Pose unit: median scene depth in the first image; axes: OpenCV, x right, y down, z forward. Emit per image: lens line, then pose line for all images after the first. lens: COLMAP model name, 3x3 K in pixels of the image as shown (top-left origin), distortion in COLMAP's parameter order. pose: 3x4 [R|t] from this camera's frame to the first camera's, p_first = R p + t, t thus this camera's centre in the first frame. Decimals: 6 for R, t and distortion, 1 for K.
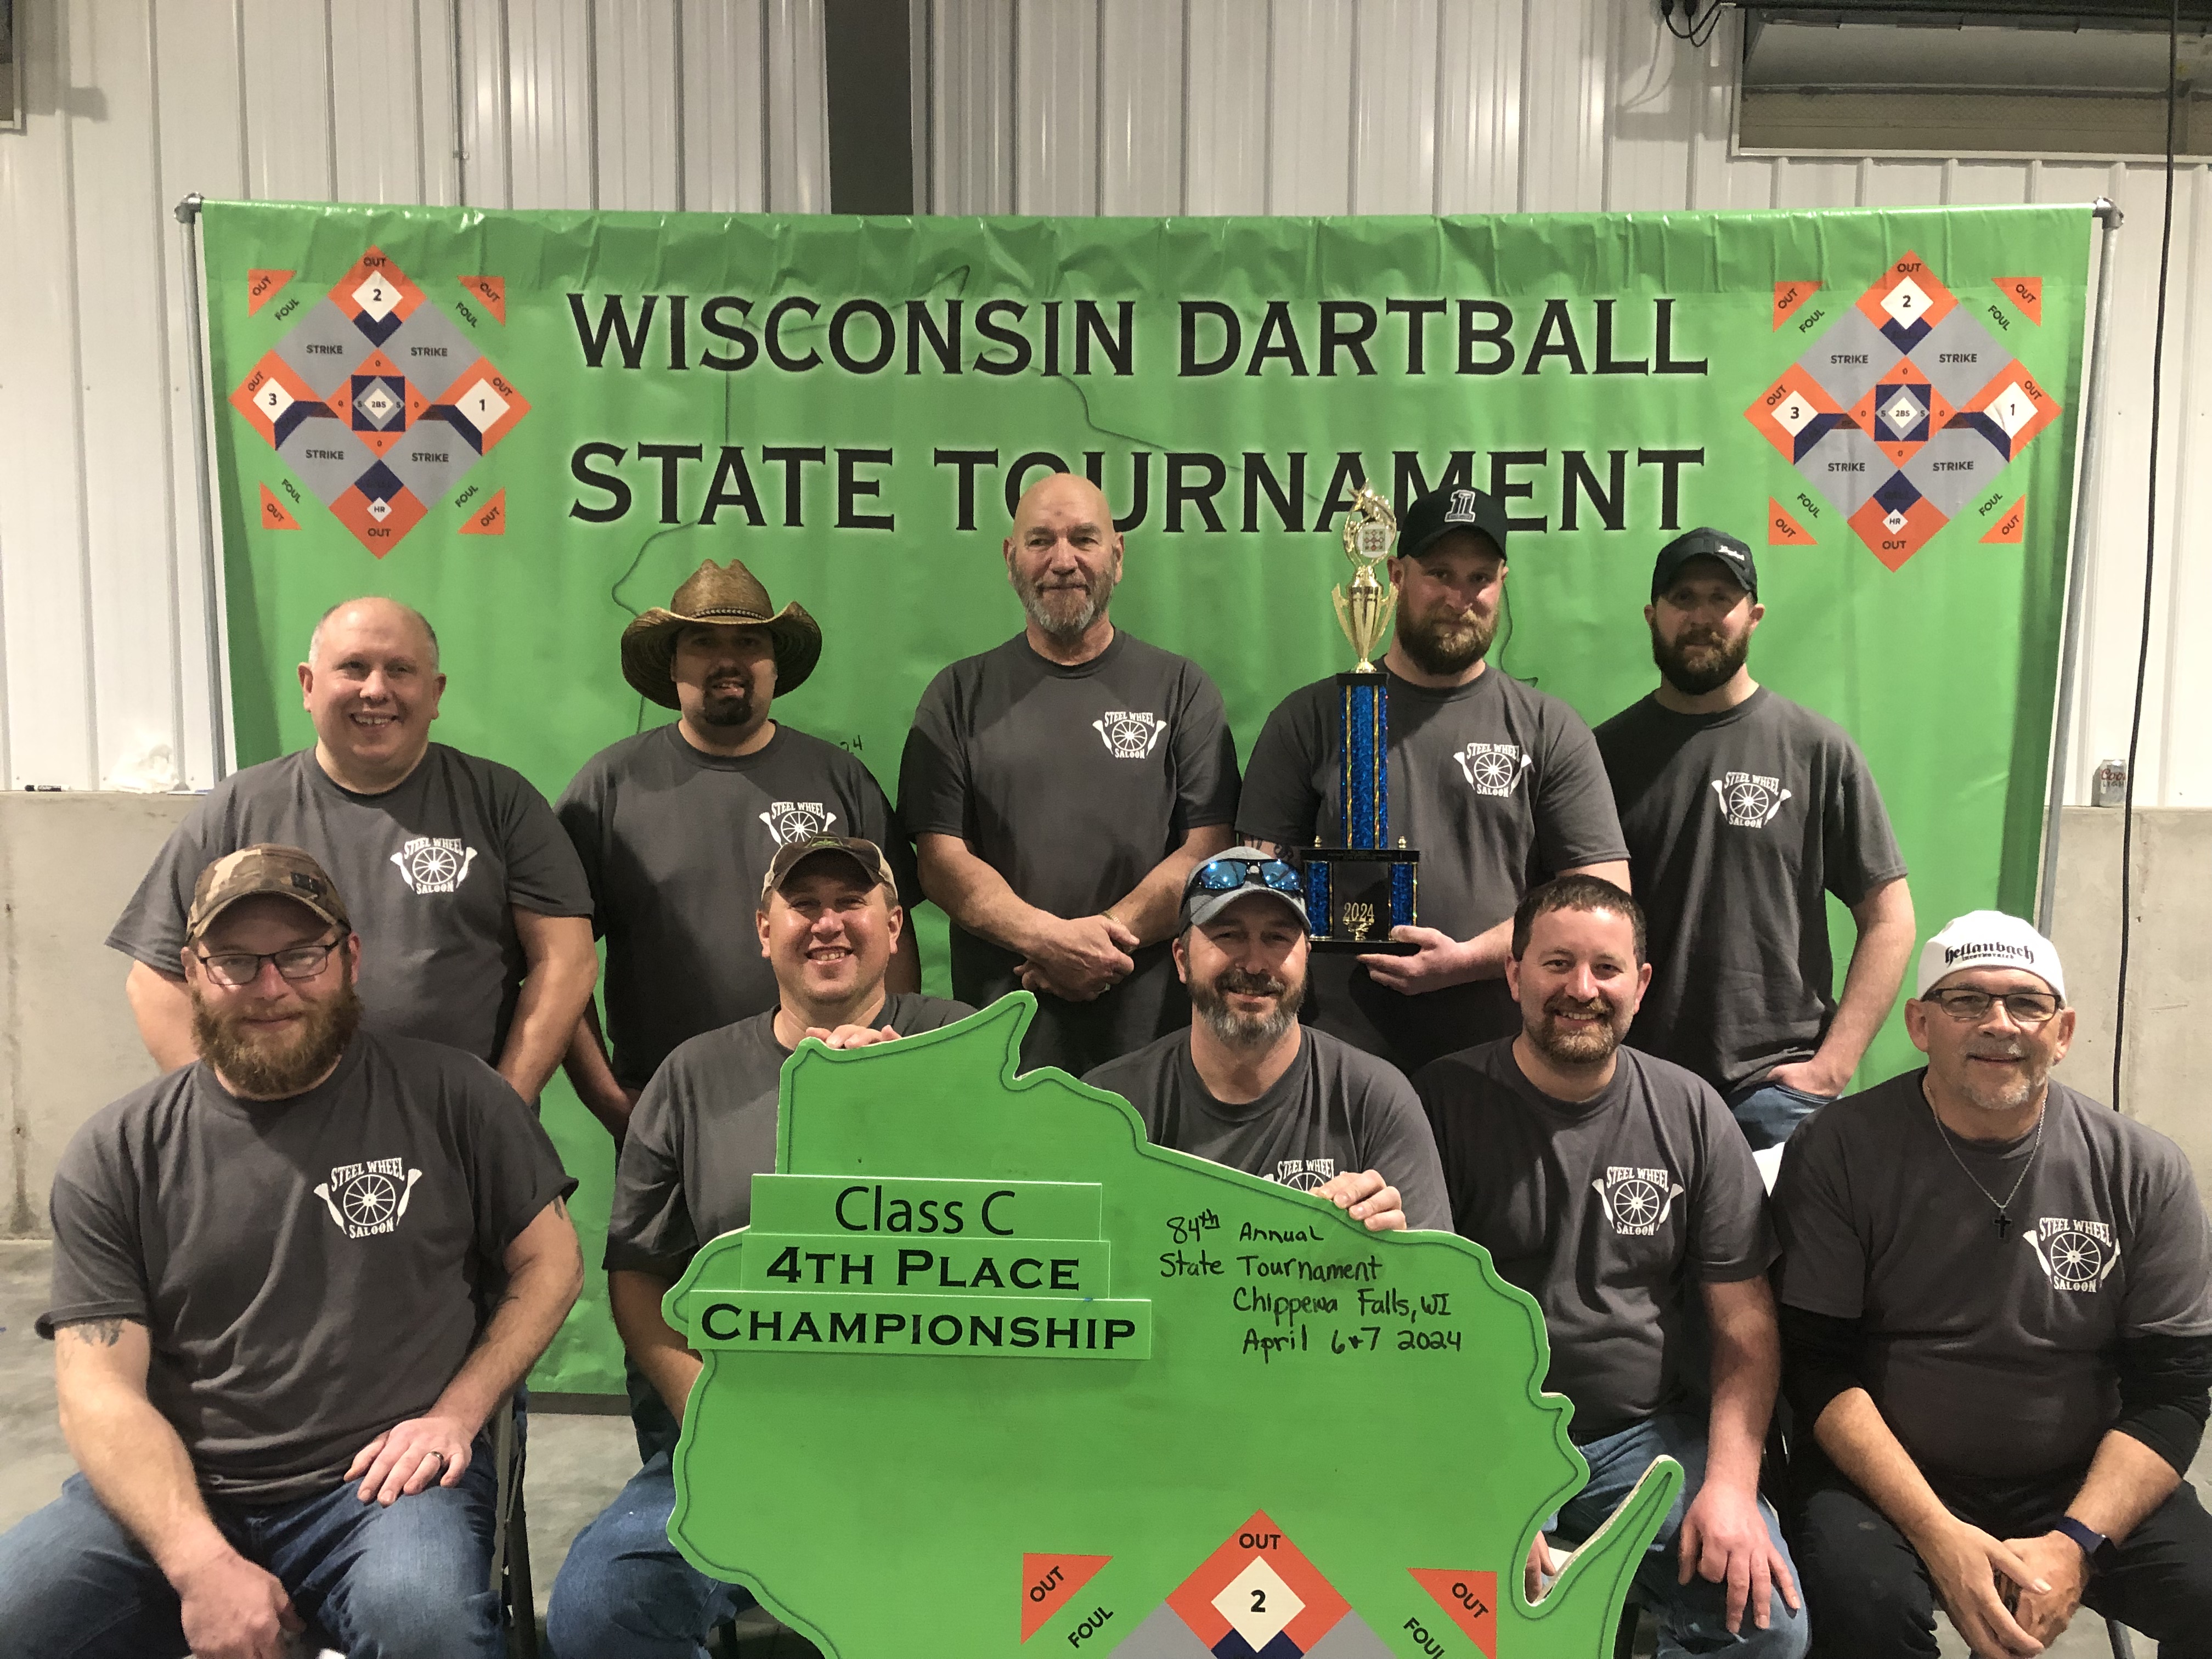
lens RADIAL K [[1816.7, 0, 1101.2], [0, 1816.7, 826.6], [0, 0, 1]] dist [0.033463, -0.062394]
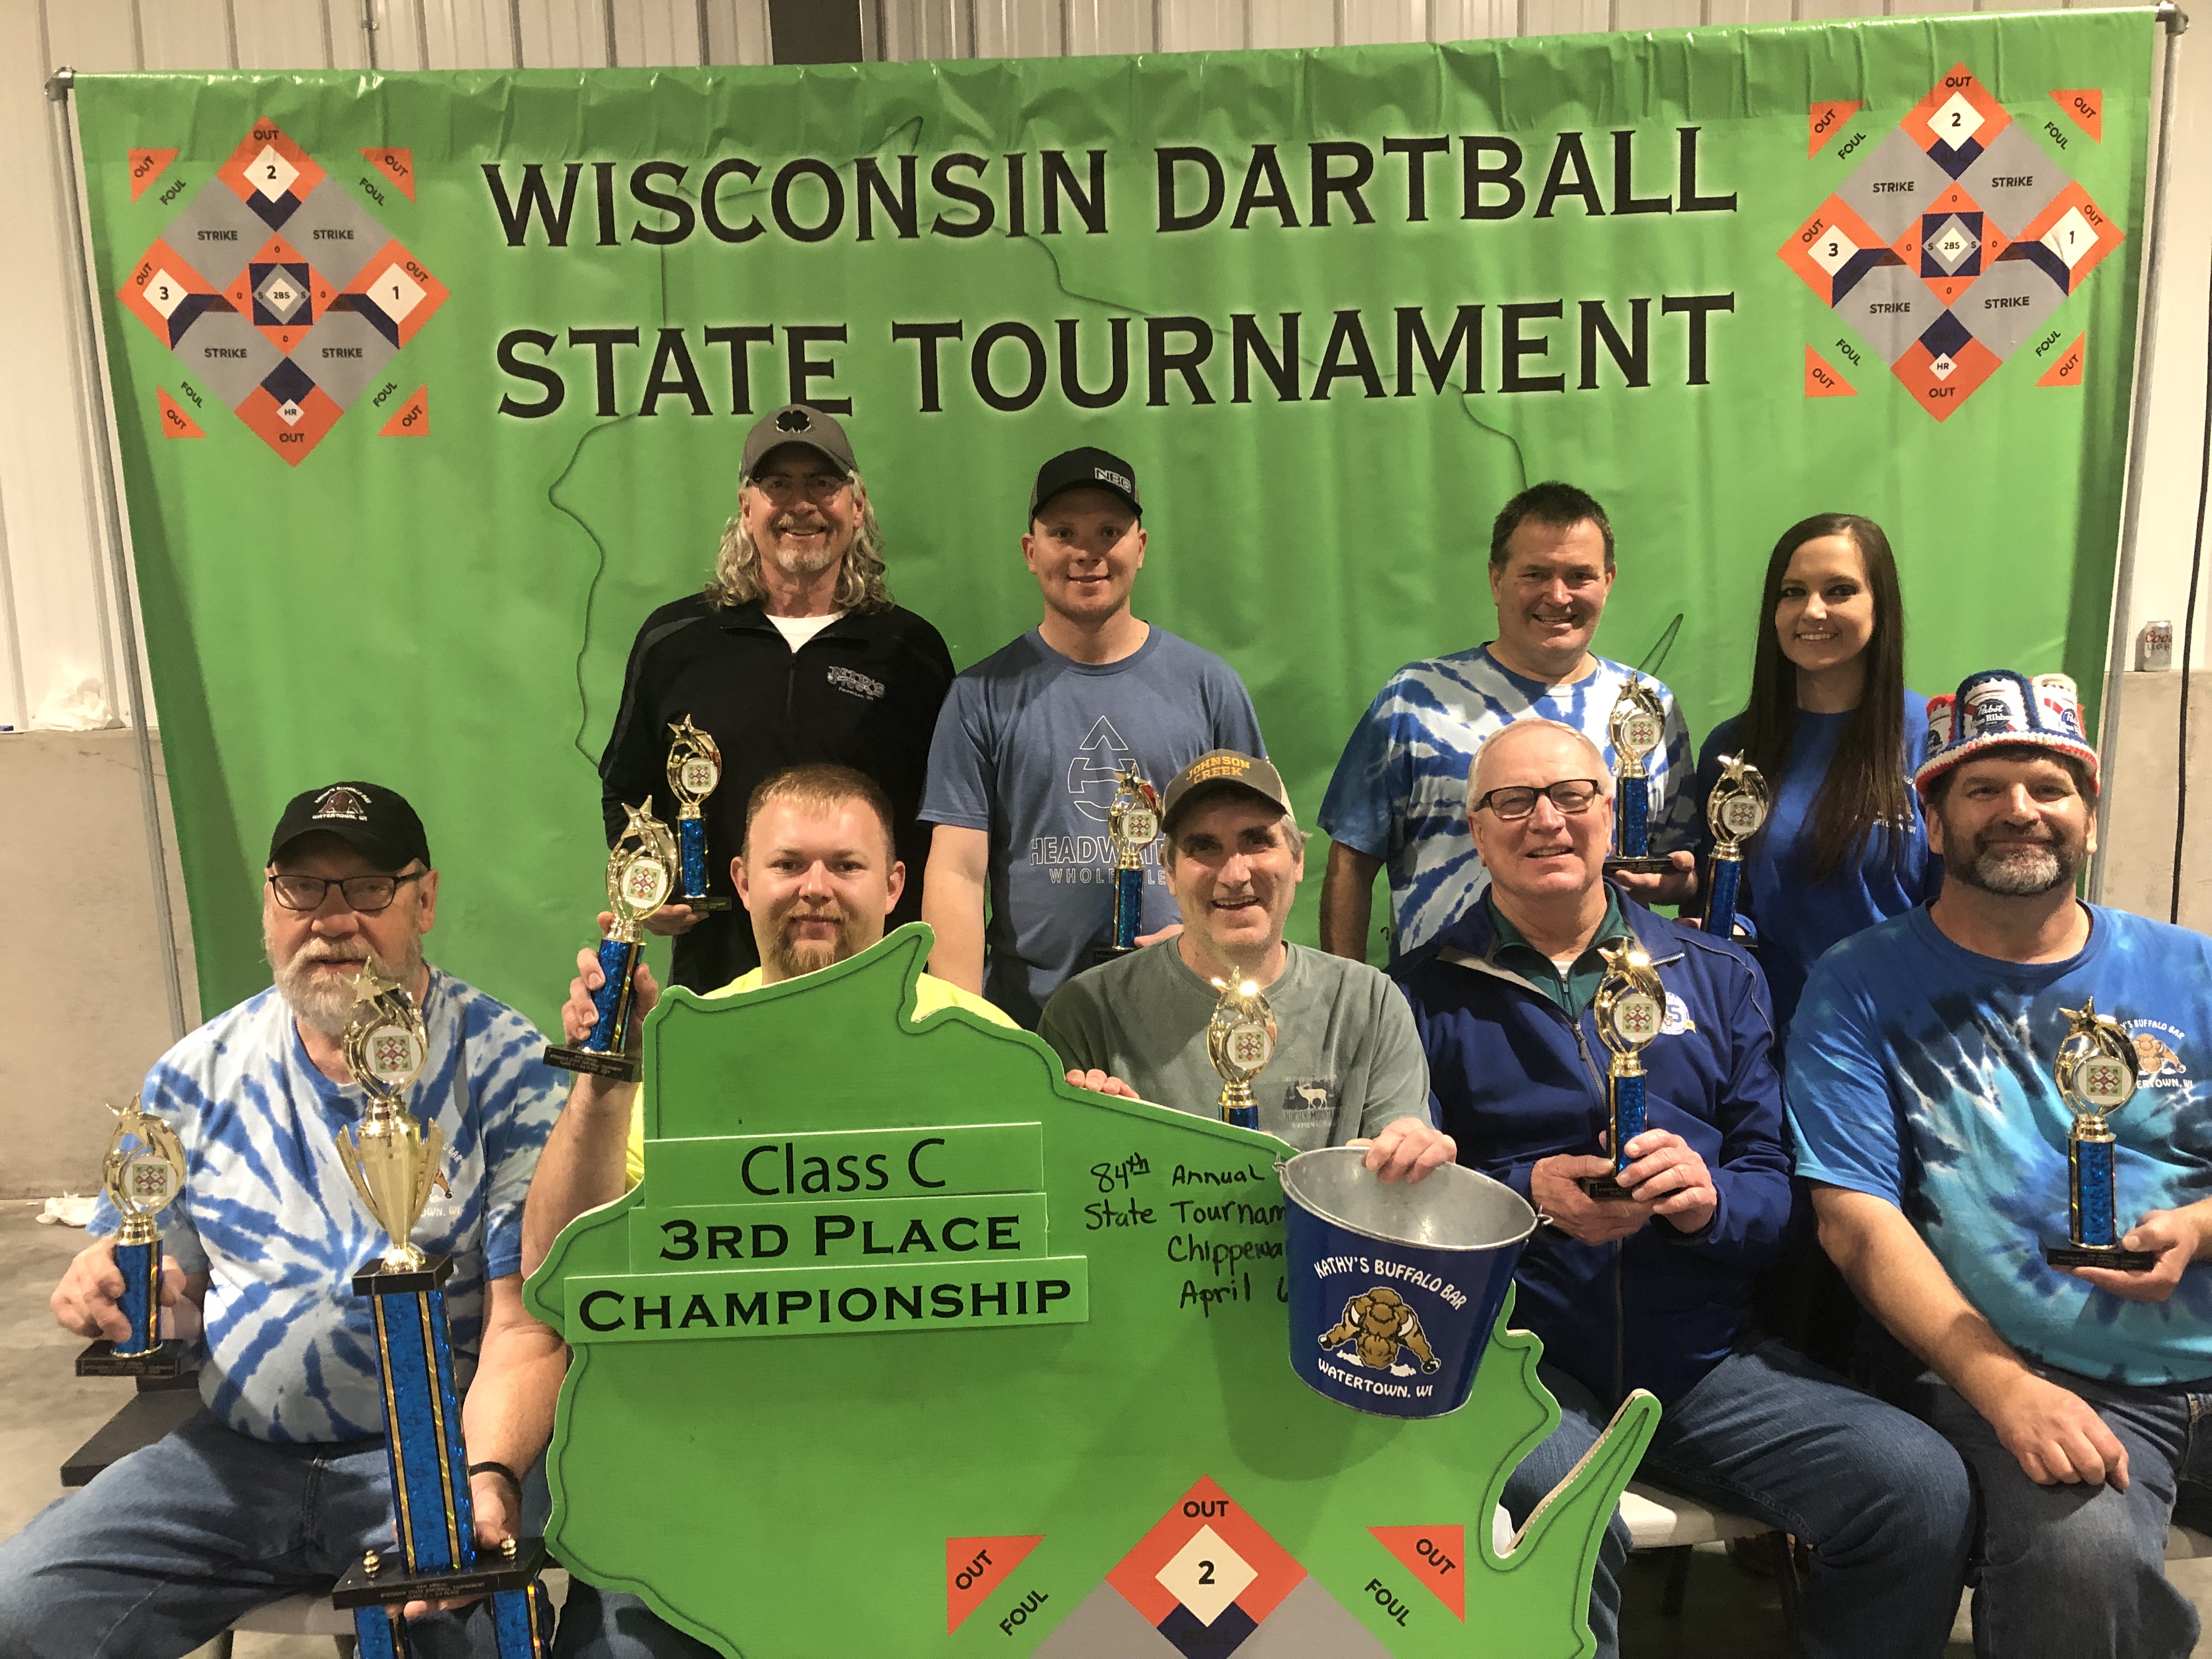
lens RADIAL K [[1787.9, 0, 1102.8], [0, 1787.9, 827.3], [0, 0, 1]] dist [-0.002685, 0.022698]
pose [[0.999347, -0.036000, 0.003228, 0.001658], [0.035760, 0.997757, 0.056585, -0.002244], [-0.005258, -0.056433, 0.998393, 0.090640]]
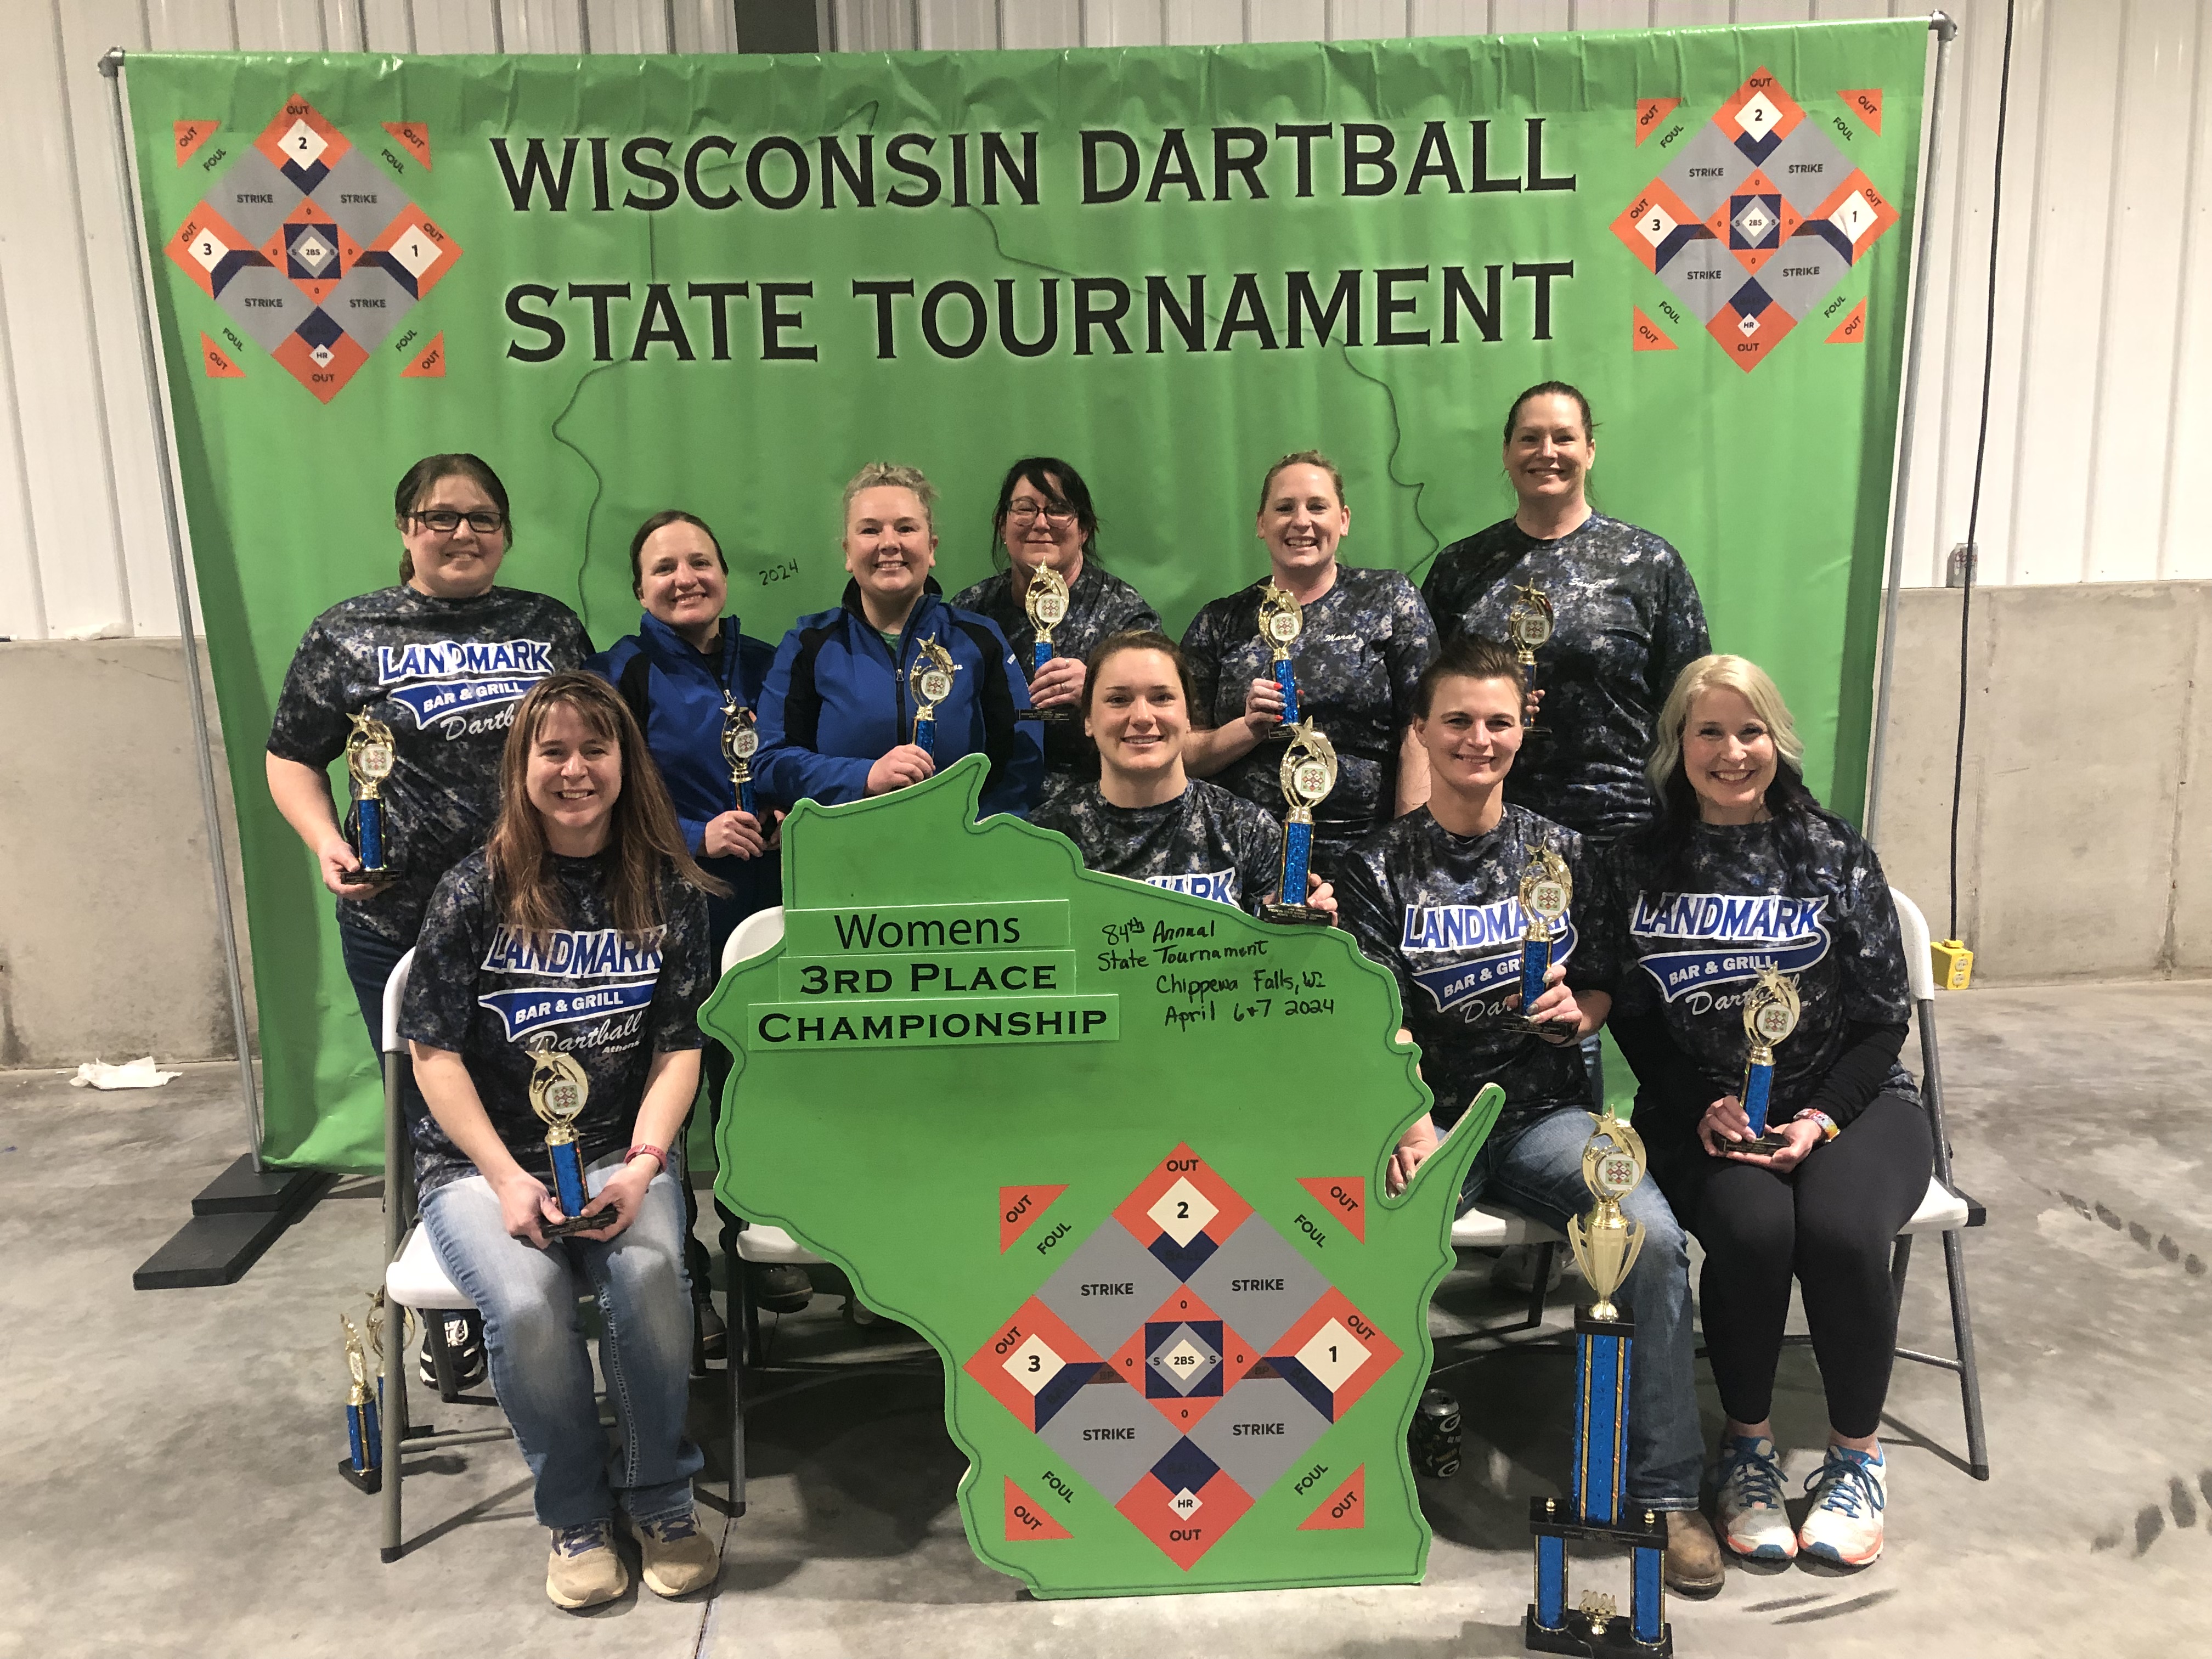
lens RADIAL K [[1795.7, 0, 1103.6], [0, 1795.7, 815.5], [0, 0, 1]] dist [-0.002714, 0.029516]
pose [[0.998265, -0.040694, 0.042565, -0.003715], [0.036506, 0.994814, 0.094930, 0.006583], [-0.046207, -0.093211, 0.994574, -0.068757]]
